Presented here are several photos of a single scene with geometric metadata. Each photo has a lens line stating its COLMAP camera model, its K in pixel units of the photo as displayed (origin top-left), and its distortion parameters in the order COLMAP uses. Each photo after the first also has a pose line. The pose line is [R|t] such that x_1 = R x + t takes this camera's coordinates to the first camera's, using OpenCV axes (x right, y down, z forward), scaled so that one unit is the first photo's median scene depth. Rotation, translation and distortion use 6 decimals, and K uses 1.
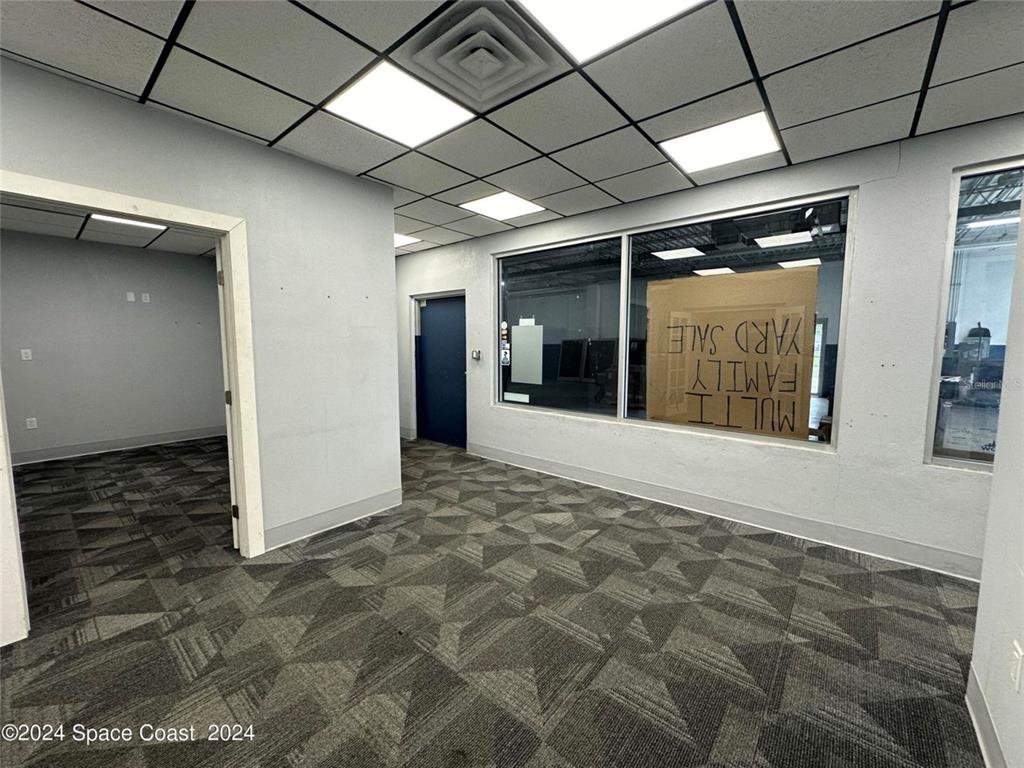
lens RADIAL K [[405.9, 0, 512.5], [0, 405.9, 380.2], [0, 0, 1]] dist [-0.004341, 0.000390]
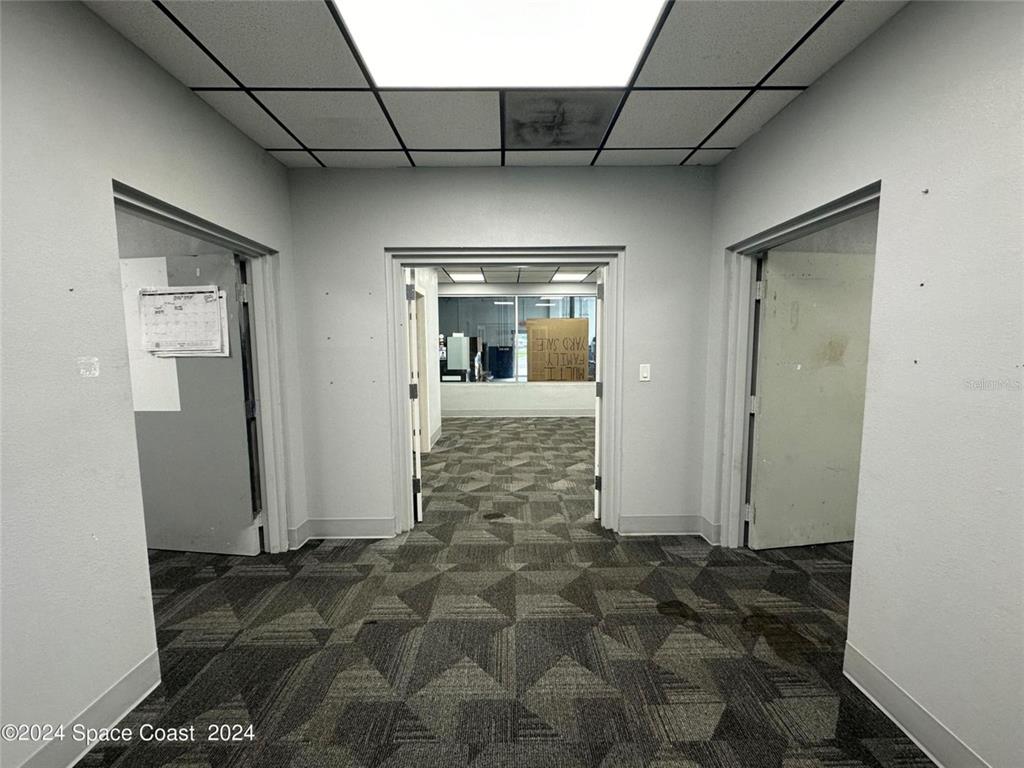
lens RADIAL K [[405.9, 0, 512.9], [0, 405.9, 387.7], [0, 0, 1]] dist [-0.004341, 0.000390]
pose [[0.755437, -0.072146, 0.651237, -1.305897], [0.063400, 0.997304, 0.036940, 0.050512], [-0.652147, 0.013383, 0.757975, -0.674740]]
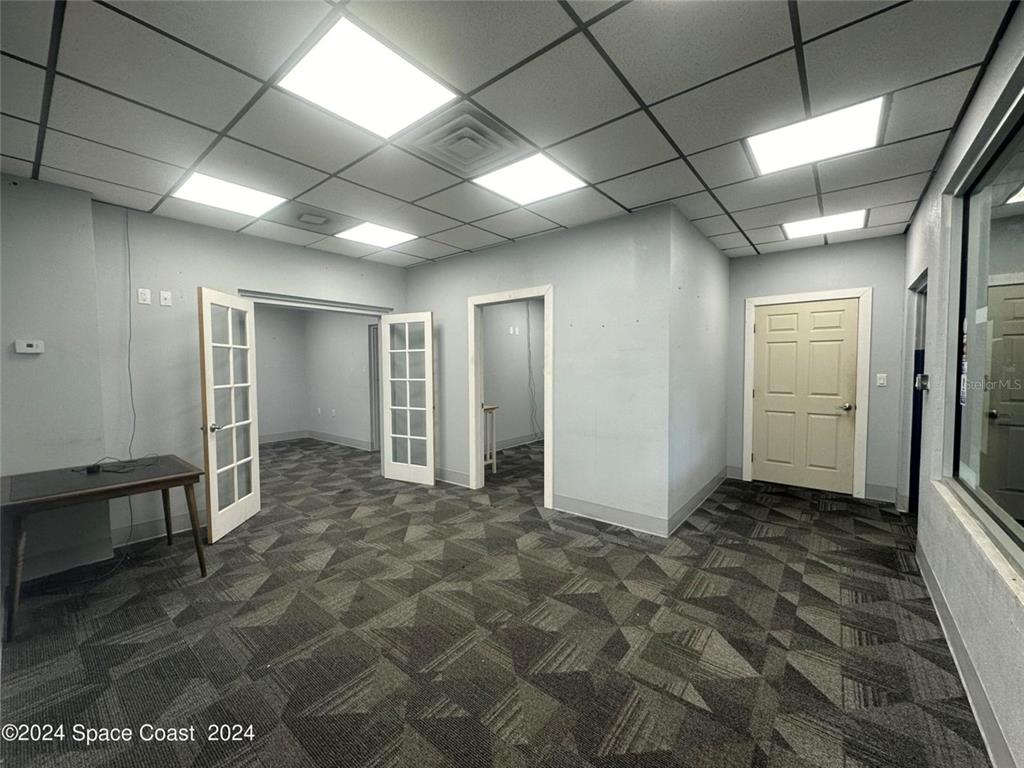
lens RADIAL K [[405.9, 0, 511.7], [0, 405.9, 382.0], [0, 0, 1]] dist [-0.004341, 0.000390]
pose [[0.019442, 0.038657, -0.999063, 0.670090], [-0.082588, 0.995899, 0.036928, -0.056350], [0.996394, 0.081793, 0.022554, 0.639525]]
